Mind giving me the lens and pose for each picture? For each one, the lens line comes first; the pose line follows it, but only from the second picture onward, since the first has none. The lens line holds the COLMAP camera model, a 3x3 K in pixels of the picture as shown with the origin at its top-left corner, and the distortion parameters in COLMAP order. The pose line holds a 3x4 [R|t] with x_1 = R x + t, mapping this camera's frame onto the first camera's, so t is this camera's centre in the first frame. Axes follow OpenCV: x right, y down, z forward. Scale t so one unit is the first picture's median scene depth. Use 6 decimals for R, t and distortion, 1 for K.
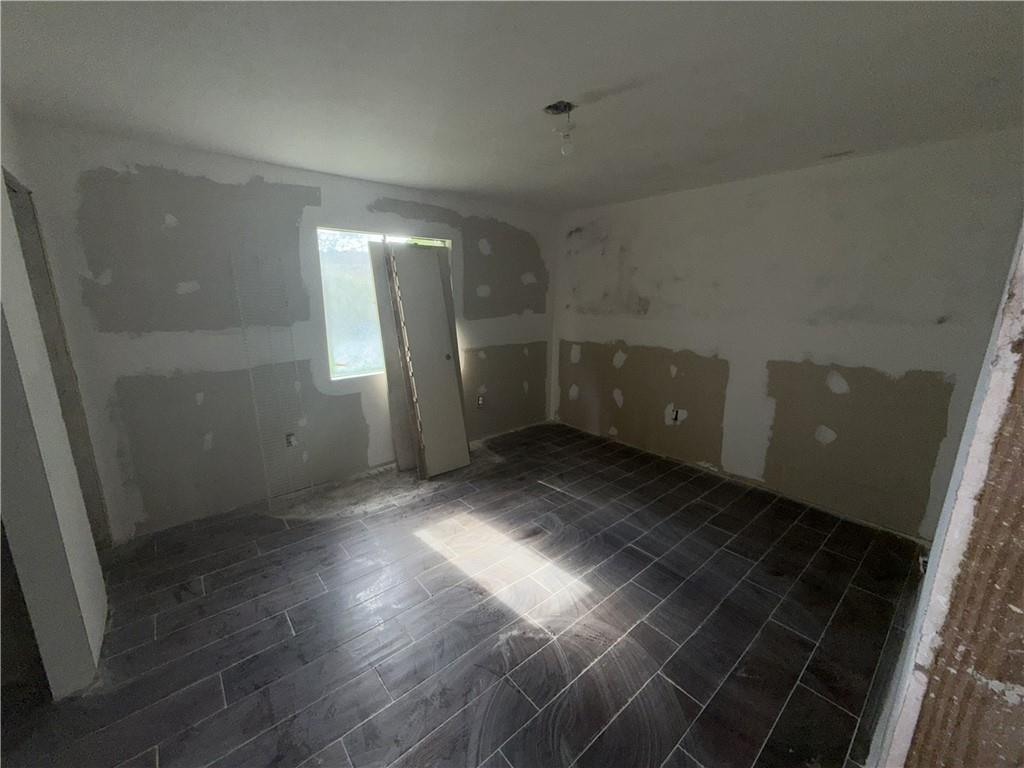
lens RADIAL K [[409.5, 0, 509.5], [0, 409.5, 382.9], [0, 0, 1]] dist [-0.000760, 0.000506]
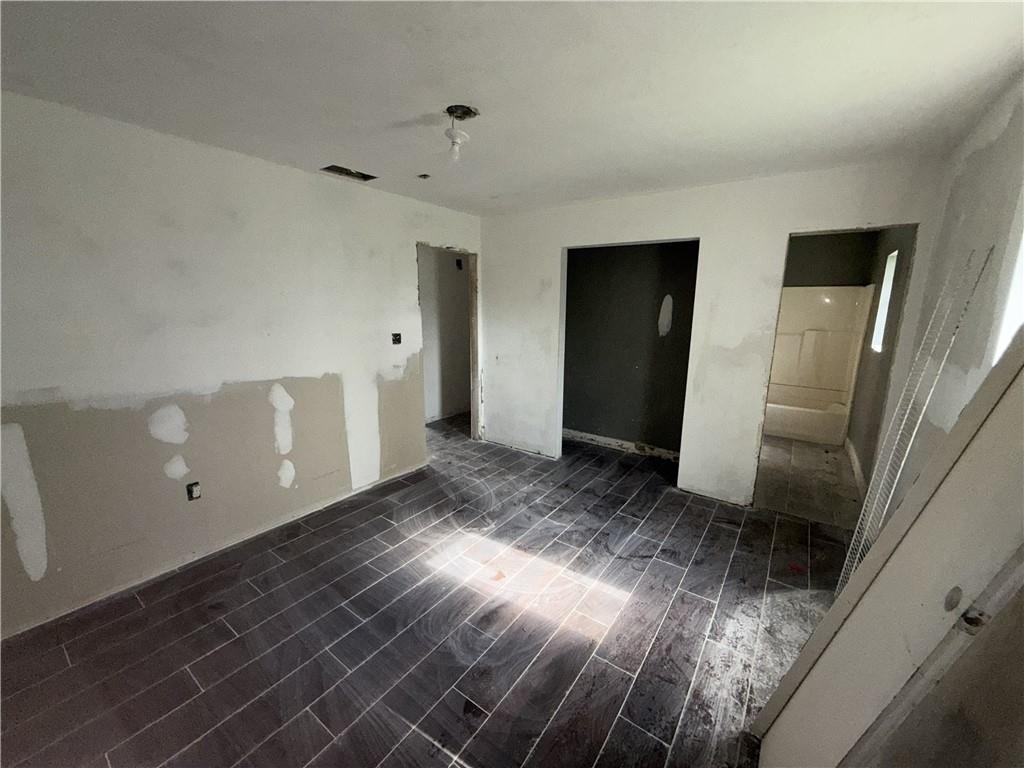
lens RADIAL K [[409.5, 0, 509.7], [0, 409.5, 386.0], [0, 0, 1]] dist [-0.000760, 0.000506]
pose [[-0.971080, 0.032619, -0.236515, 0.224352], [-0.067235, 0.913172, 0.401991, -0.401687], [0.229091, 0.406267, -0.884570, 1.807560]]
